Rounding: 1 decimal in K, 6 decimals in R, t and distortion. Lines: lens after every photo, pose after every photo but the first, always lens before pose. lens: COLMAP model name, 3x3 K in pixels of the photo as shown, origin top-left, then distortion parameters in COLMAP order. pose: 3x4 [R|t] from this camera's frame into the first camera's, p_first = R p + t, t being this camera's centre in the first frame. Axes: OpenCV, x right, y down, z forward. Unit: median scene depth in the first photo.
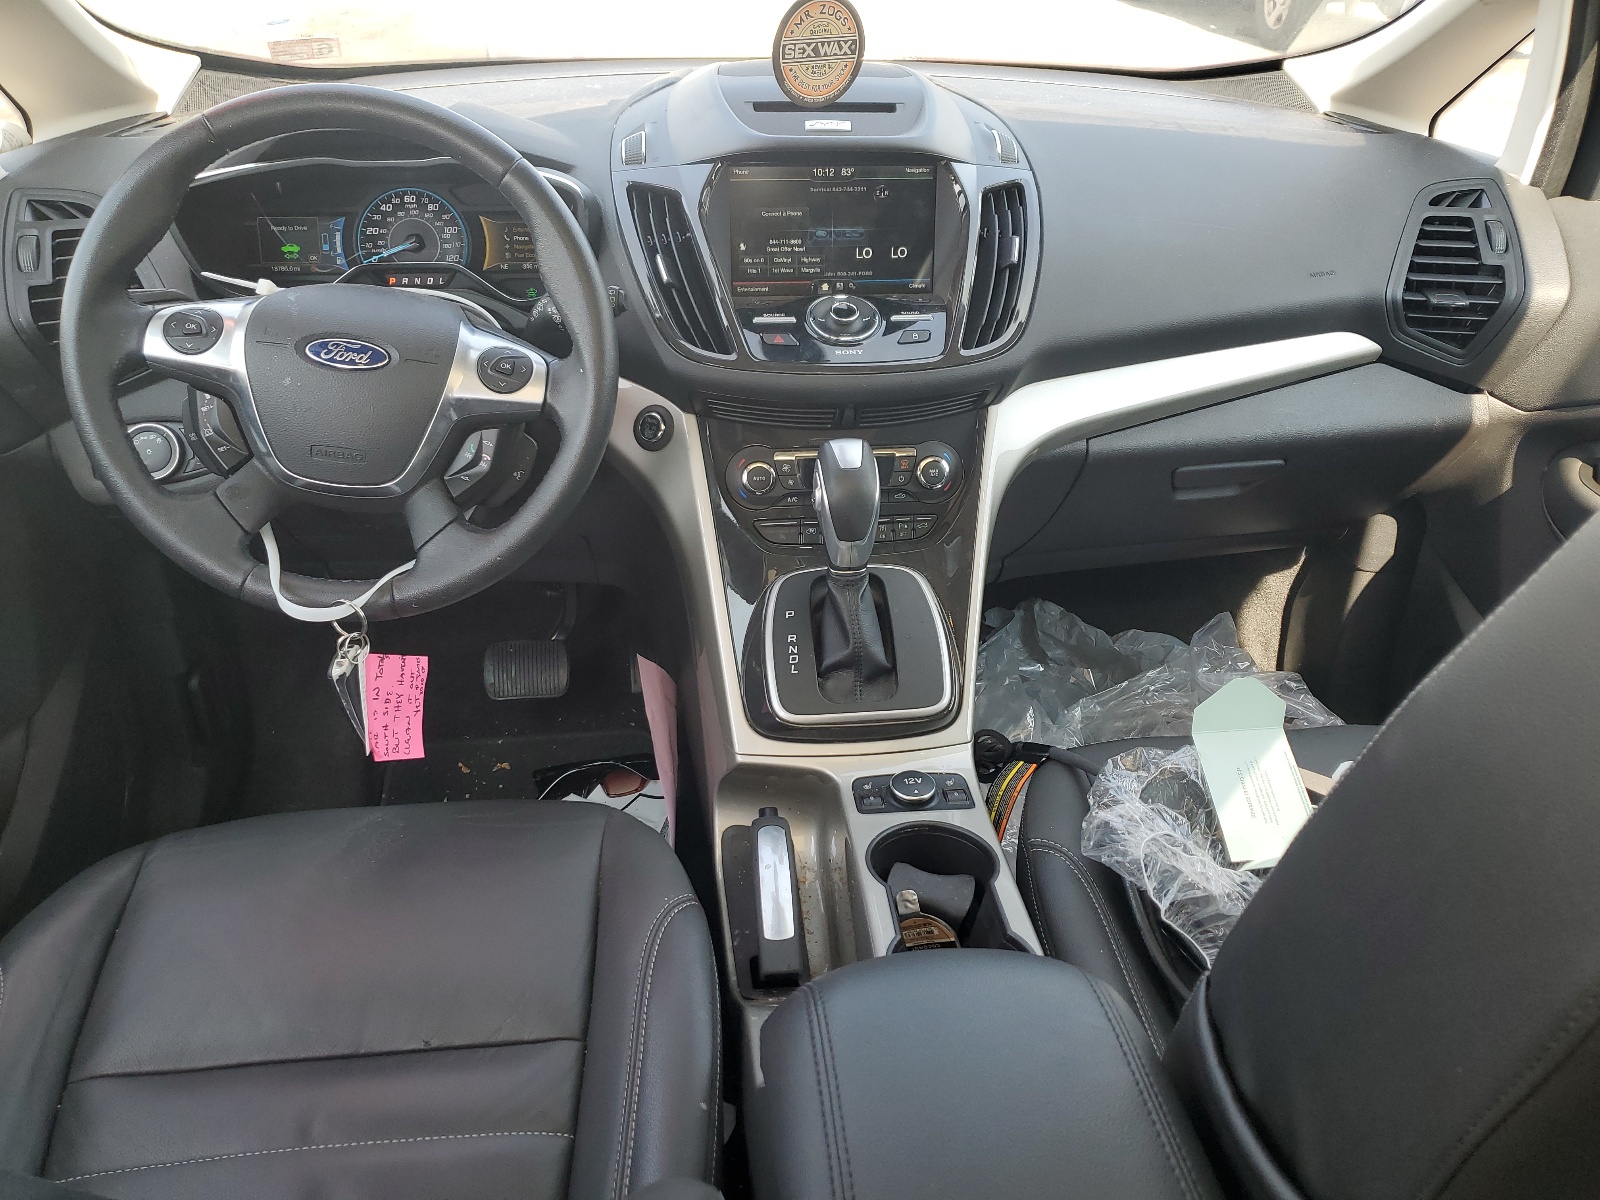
lens RADIAL K [[1203.1, 0, 803.2], [0, 1203.1, 601.2], [0, 0, 1]] dist [0.010193, 0.001762]
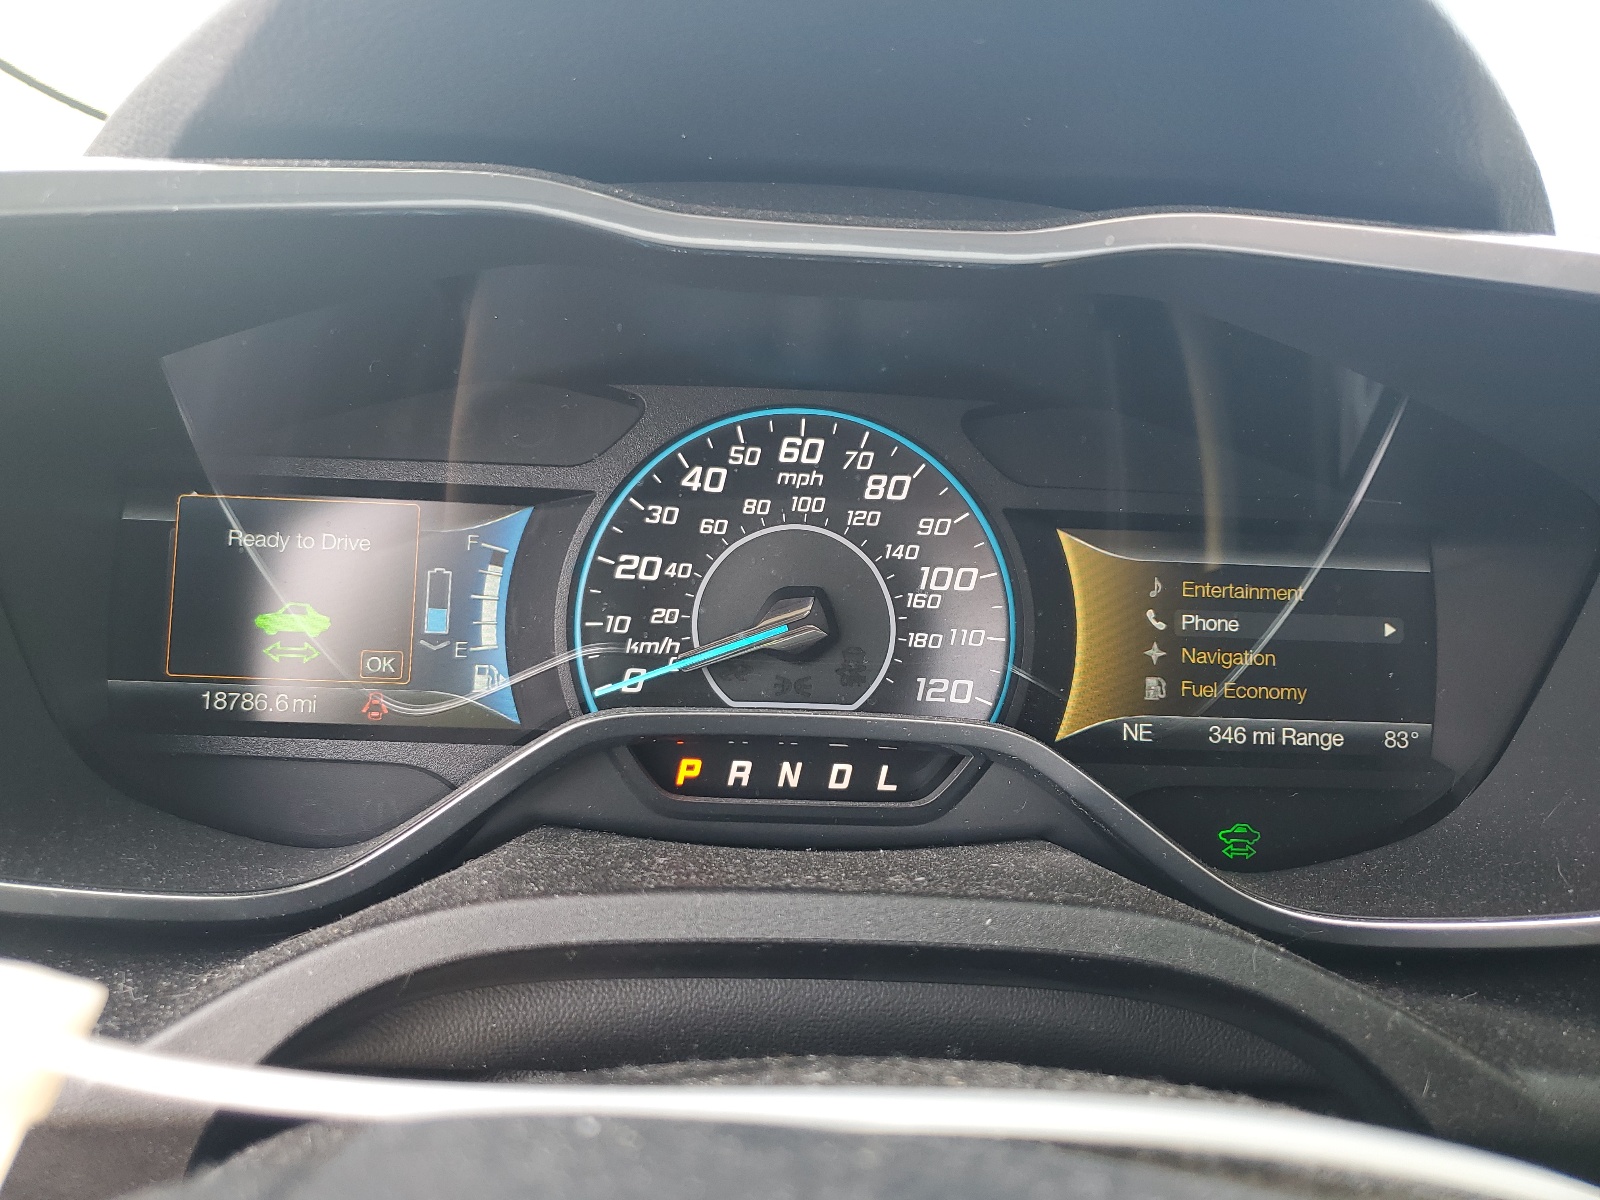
lens RADIAL K [[1203.1, 0, 798.4], [0, 1203.1, 598.2], [0, 0, 1]] dist [0.010193, 0.001762]
pose [[0.995659, 0.051442, -0.077563, -0.305729], [-0.071182, 0.957793, -0.278507, -0.236423], [0.059963, 0.282819, 0.957297, 0.773285]]
